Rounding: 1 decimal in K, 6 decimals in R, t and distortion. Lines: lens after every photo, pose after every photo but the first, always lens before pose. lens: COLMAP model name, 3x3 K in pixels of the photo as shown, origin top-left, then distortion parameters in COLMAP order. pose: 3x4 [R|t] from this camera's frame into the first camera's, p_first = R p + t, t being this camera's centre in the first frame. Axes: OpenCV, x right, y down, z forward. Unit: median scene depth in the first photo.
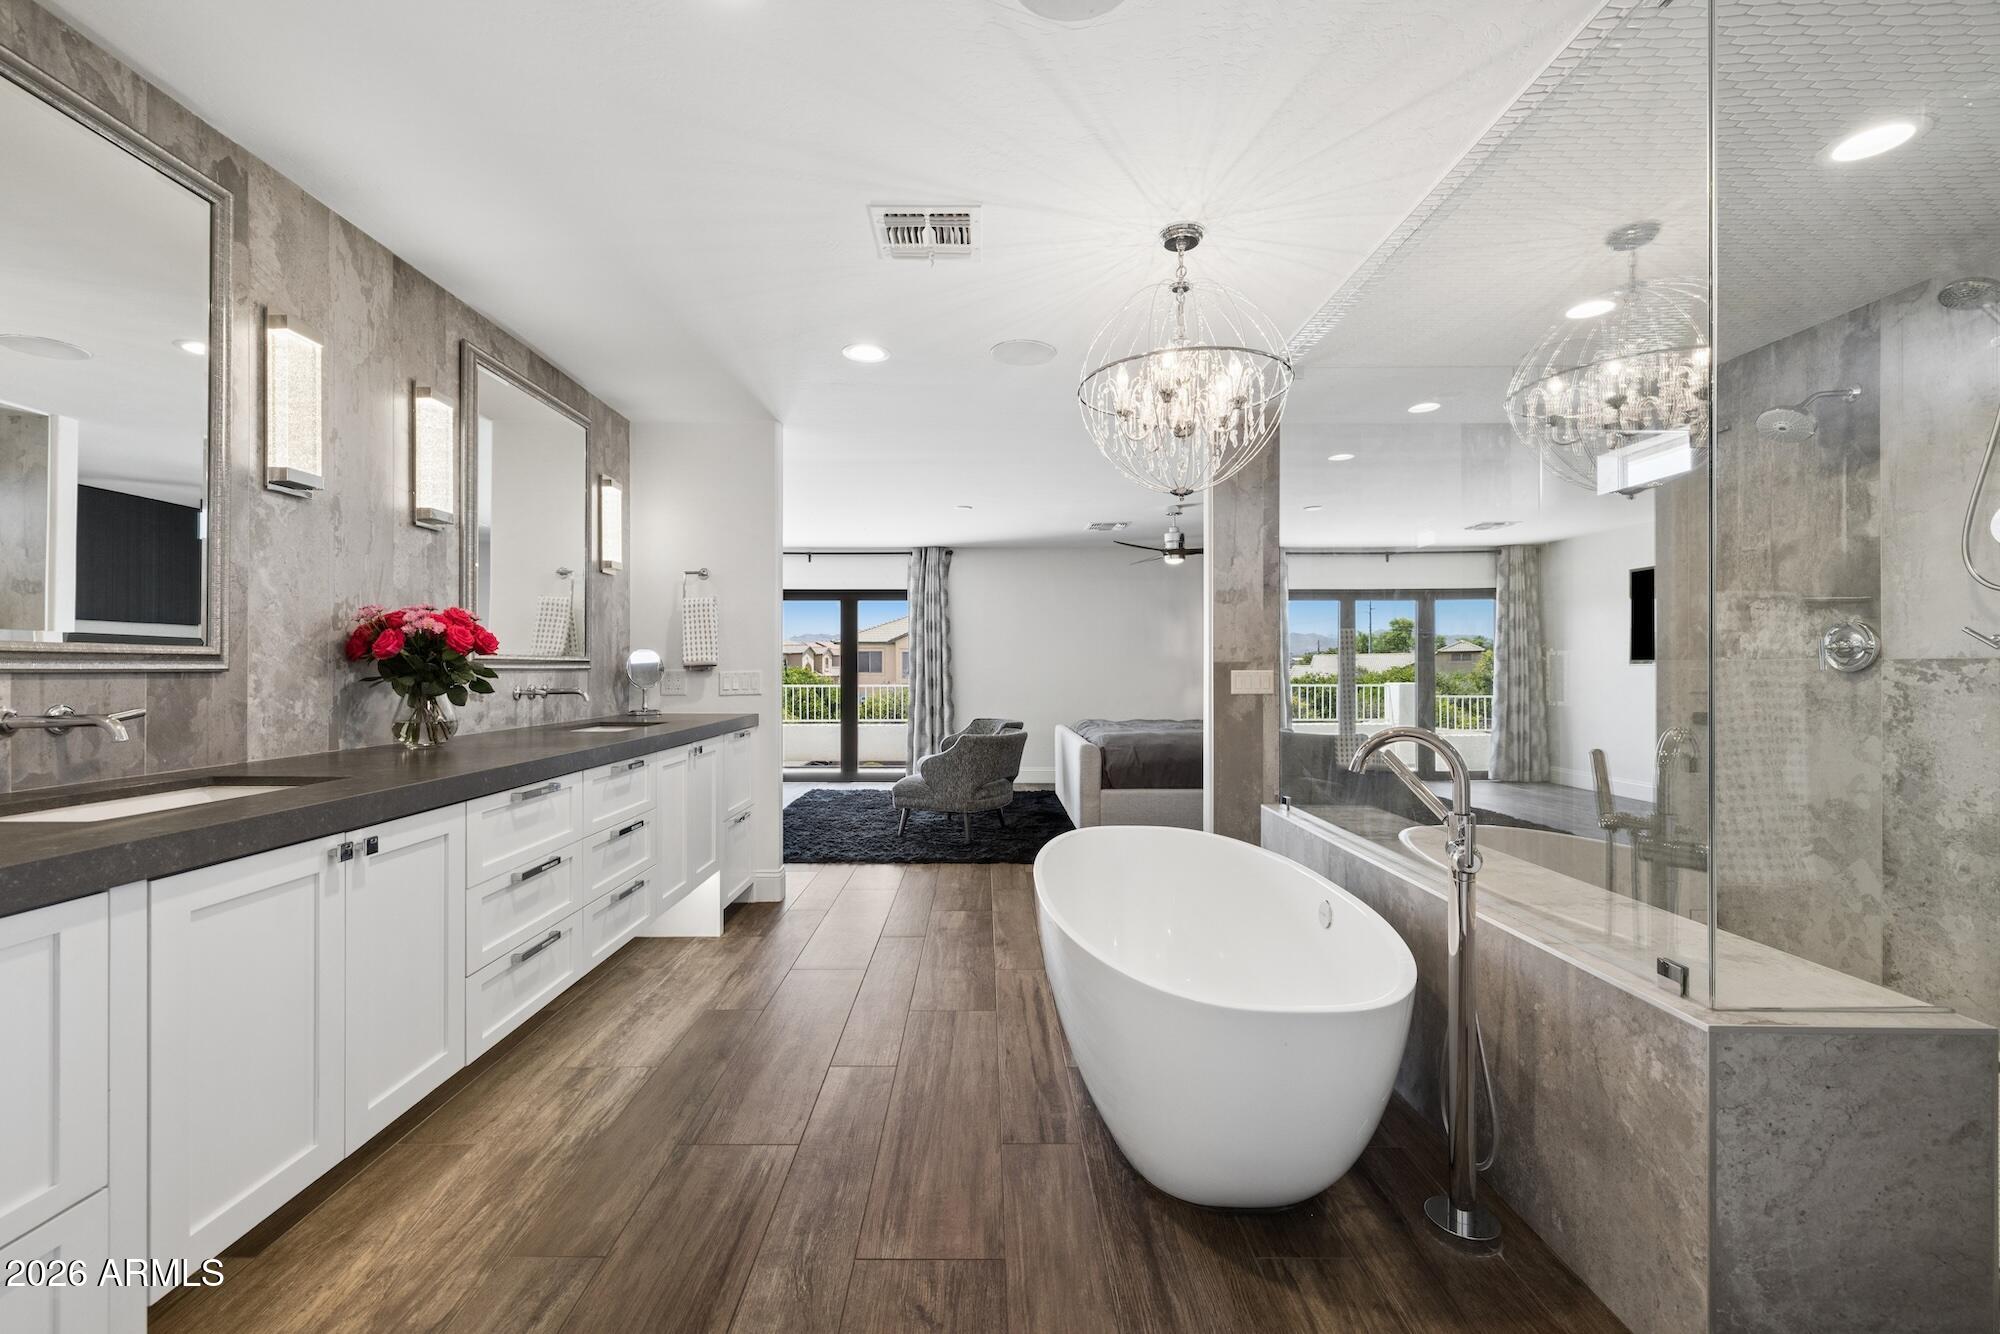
lens RADIAL K [[874.3, 0, 991.6], [0, 874.3, 667.1], [0, 0, 1]] dist [0.000350, -0.000249]
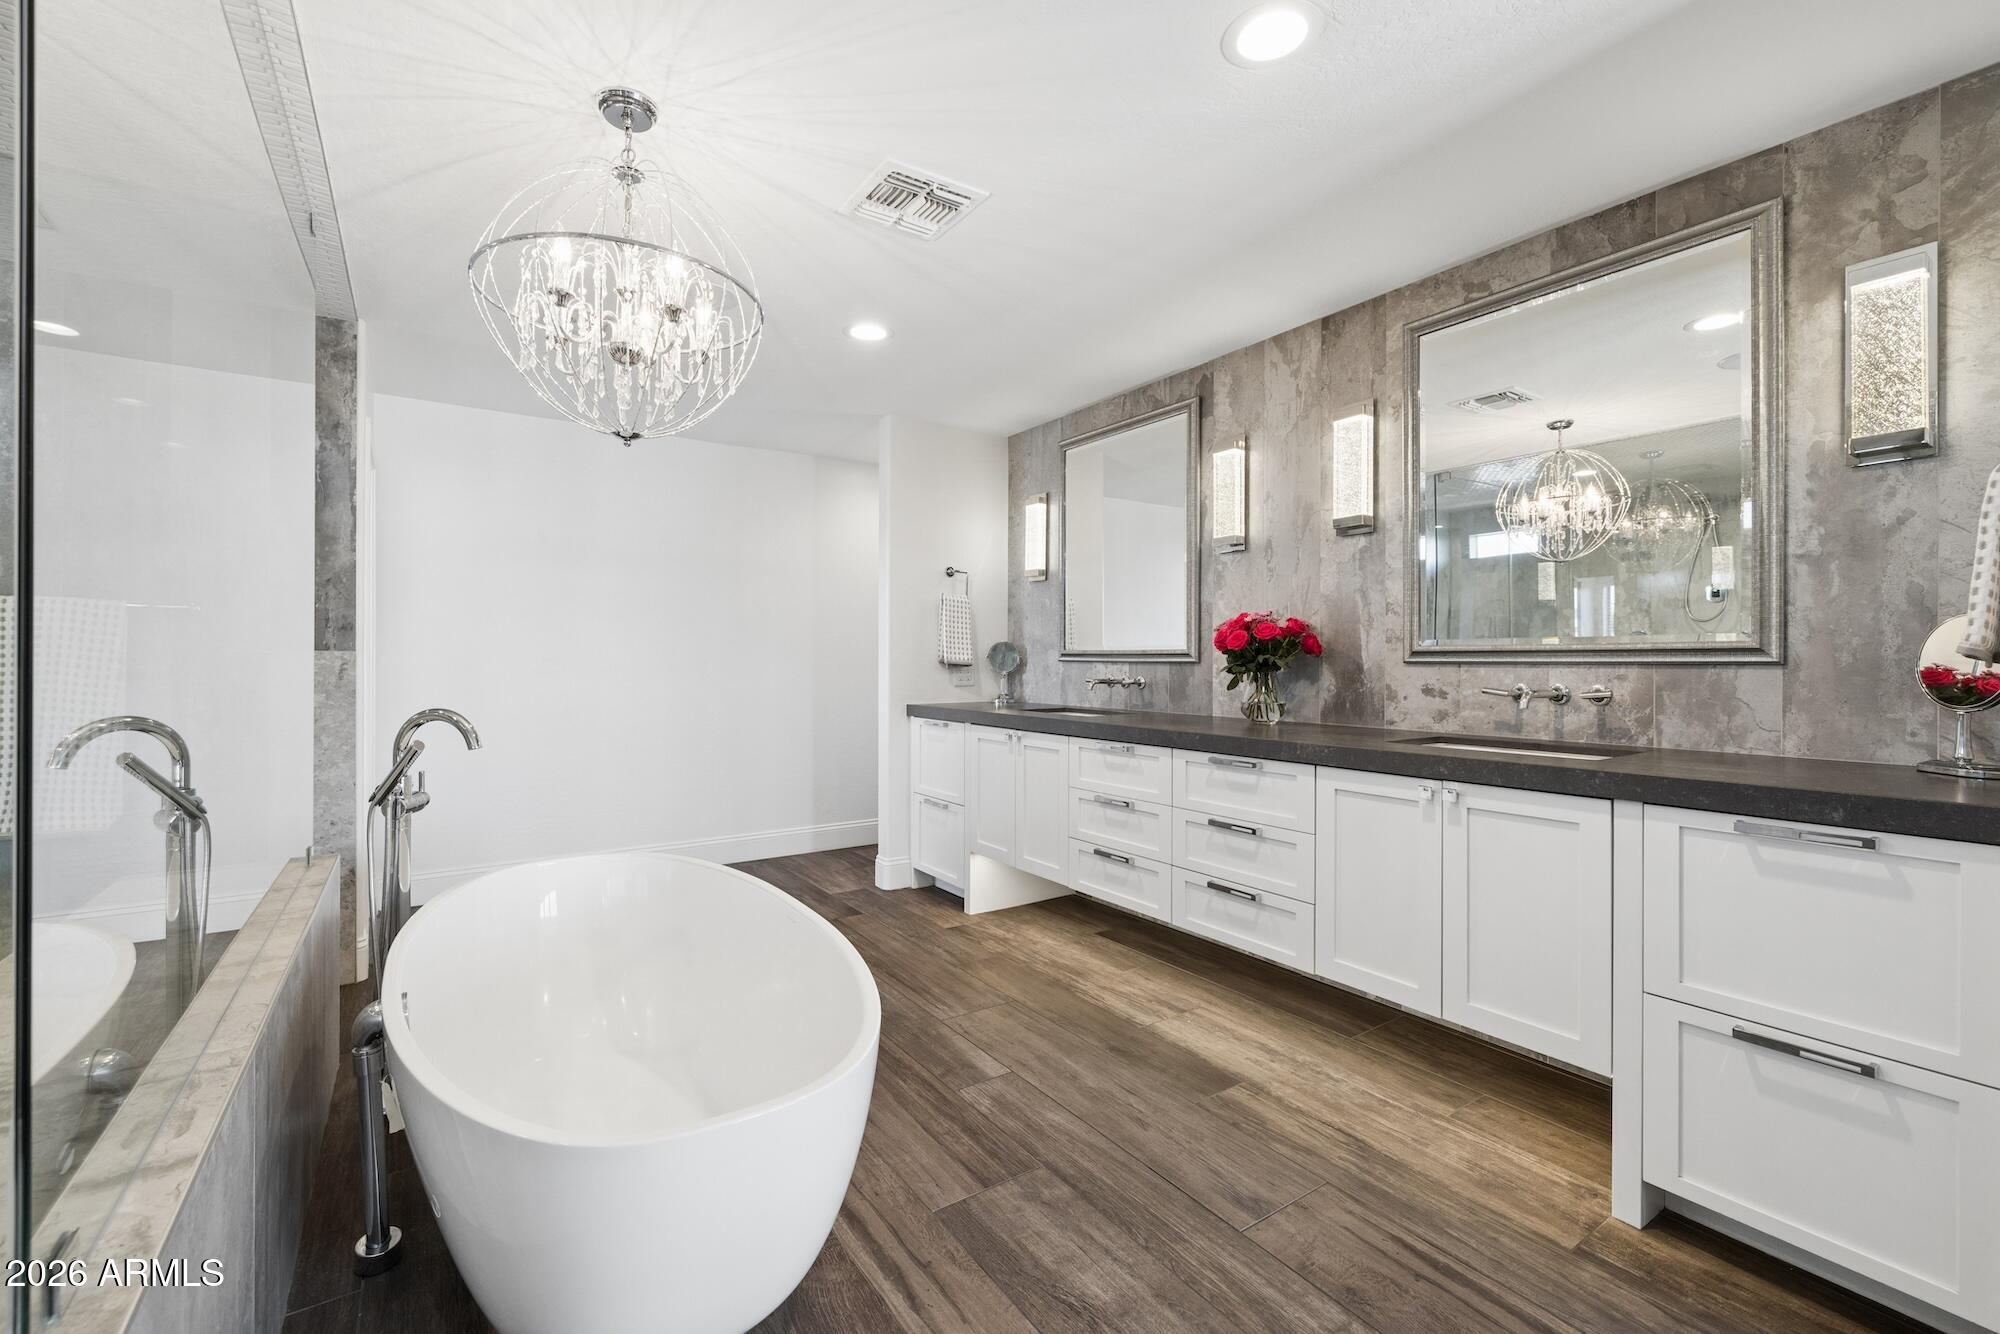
lens RADIAL K [[874.3, 0, 989.2], [0, 874.3, 656.2], [0, 0, 1]] dist [0.000350, -0.000249]
pose [[-0.846247, -0.000698, -0.532790, 0.364227], [0.001363, 0.999993, -0.003475, -0.001970], [0.532788, -0.003667, -0.846241, 1.856627]]
